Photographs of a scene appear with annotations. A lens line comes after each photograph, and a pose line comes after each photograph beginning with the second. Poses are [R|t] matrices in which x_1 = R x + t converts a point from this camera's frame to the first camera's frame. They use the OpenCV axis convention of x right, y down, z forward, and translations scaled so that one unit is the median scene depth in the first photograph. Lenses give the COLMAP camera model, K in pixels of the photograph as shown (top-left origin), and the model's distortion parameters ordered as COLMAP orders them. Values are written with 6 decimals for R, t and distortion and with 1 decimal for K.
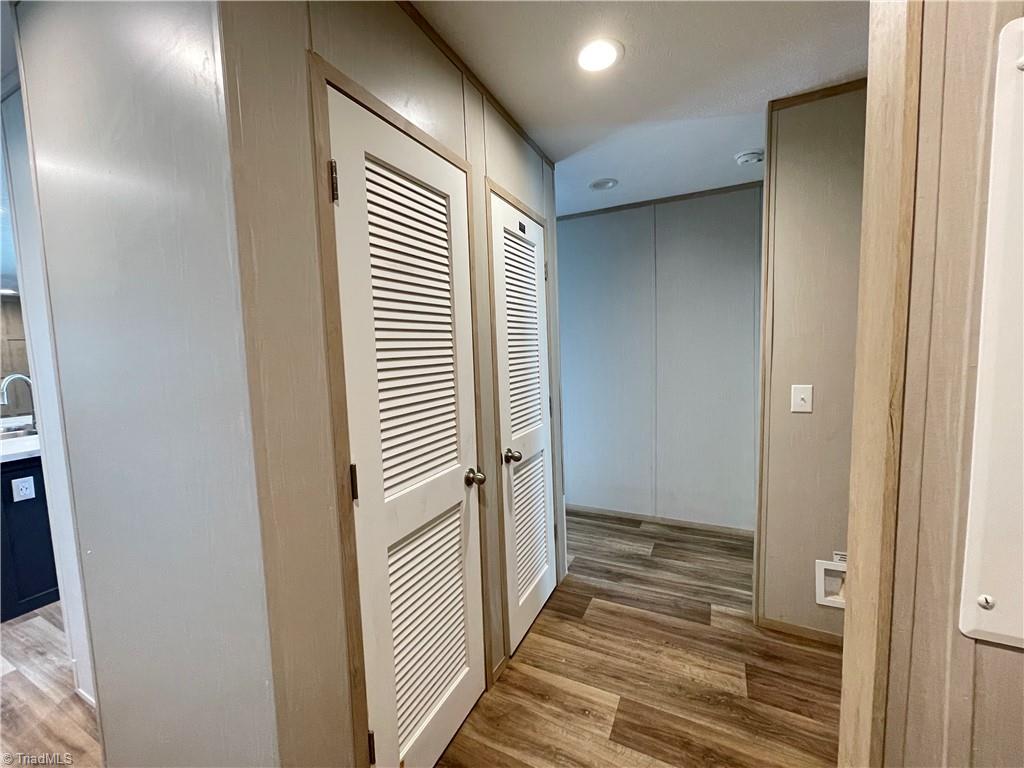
lens RADIAL K [[416.4, 0, 512.0], [0, 416.4, 375.1], [0, 0, 1]] dist [-0.002153, 0.004704]
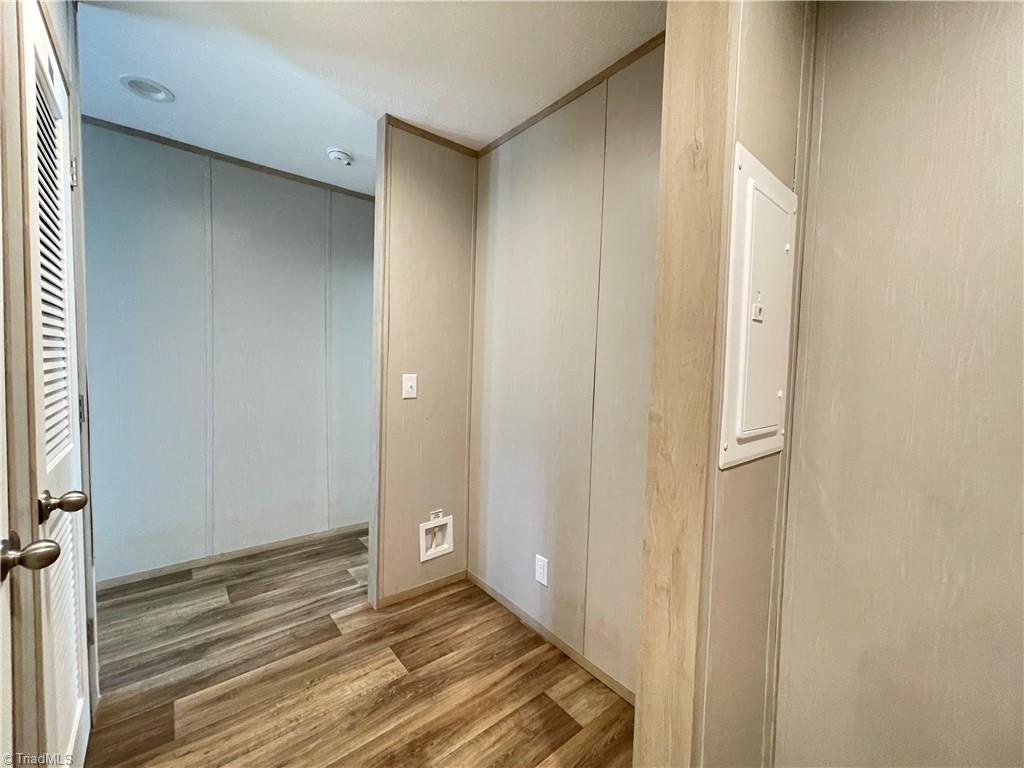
lens RADIAL K [[416.4, 0, 510.8], [0, 416.4, 376.5], [0, 0, 1]] dist [-0.002153, 0.004704]
pose [[0.403010, 0.015237, 0.915069, -0.224444], [0.021408, 0.999431, -0.026070, 0.061467], [-0.914945, 0.030097, 0.402455, 0.267595]]
